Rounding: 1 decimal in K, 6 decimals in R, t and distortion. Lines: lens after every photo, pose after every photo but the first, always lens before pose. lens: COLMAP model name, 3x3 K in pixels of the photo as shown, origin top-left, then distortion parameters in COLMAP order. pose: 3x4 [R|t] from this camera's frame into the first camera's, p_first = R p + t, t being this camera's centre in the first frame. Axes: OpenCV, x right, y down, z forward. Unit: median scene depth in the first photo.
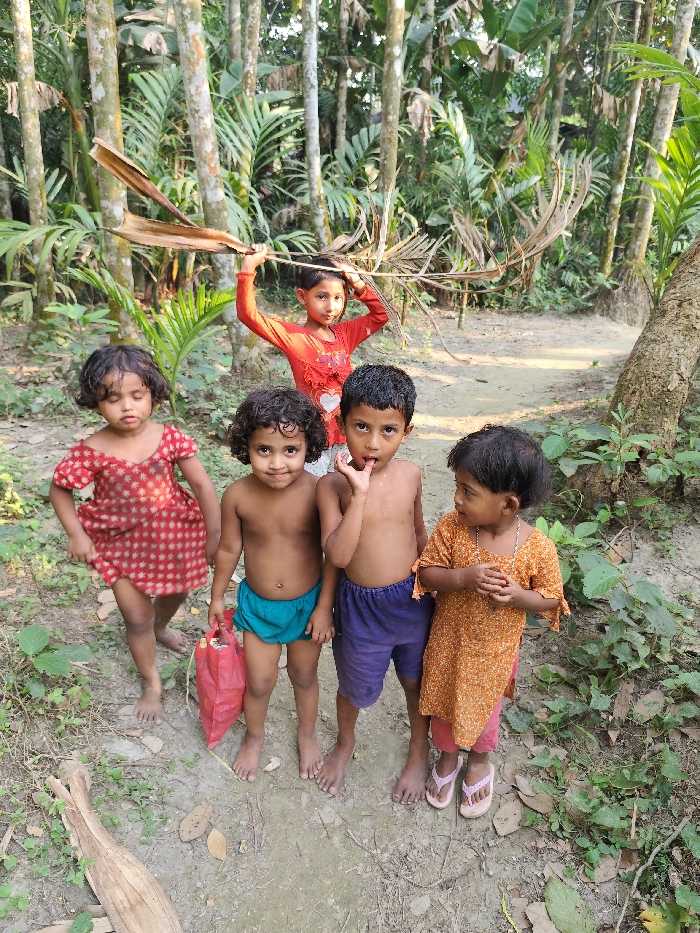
lens RADIAL K [[618.1, 0, 349.4], [0, 618.1, 457.4], [0, 0, 1]] dist [0.028317, -0.035593]
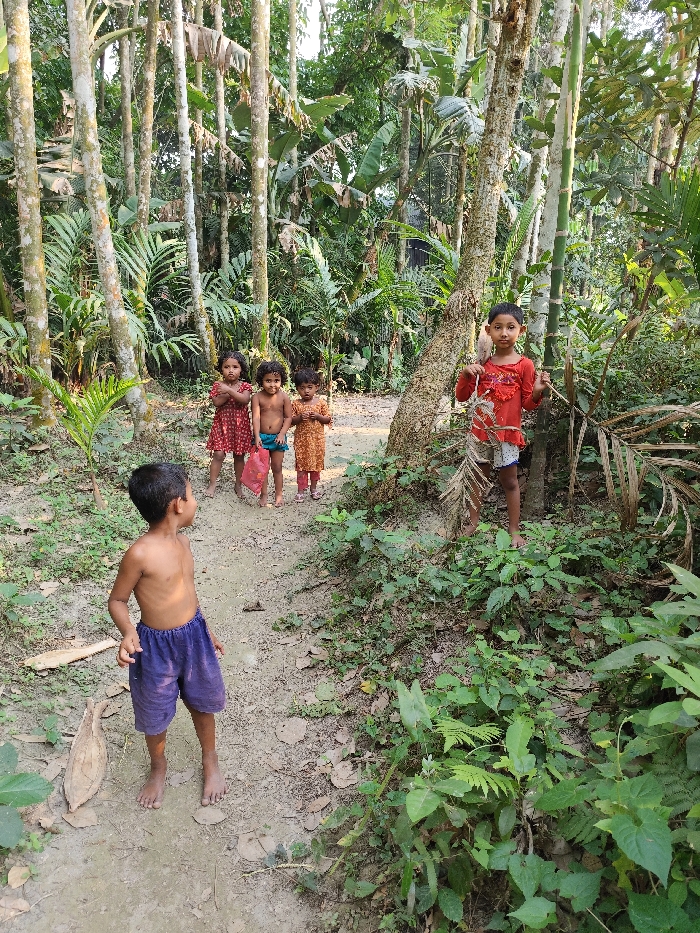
lens RADIAL K [[618.1, 0, 348.5], [0, 618.1, 463.2], [0, 0, 1]] dist [0.028317, -0.035593]
pose [[0.988117, -0.046863, 0.146387, 0.049154], [0.065793, 0.989682, -0.127280, 0.079868], [-0.138912, 0.135399, 0.981005, -0.258254]]
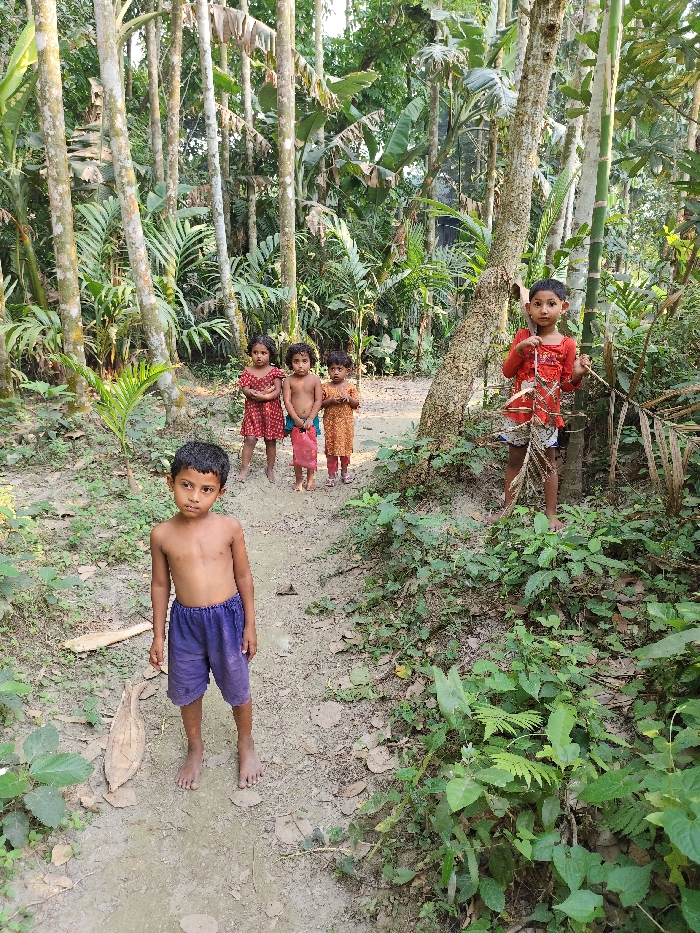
lens RADIAL K [[618.1, 0, 345.3], [0, 618.1, 462.0], [0, 0, 1]] dist [0.028317, -0.035593]
pose [[0.993933, -0.058795, 0.092953, 0.047439], [0.068752, 0.991790, -0.107826, 0.080031], [-0.085850, 0.113563, 0.989815, -0.249760]]
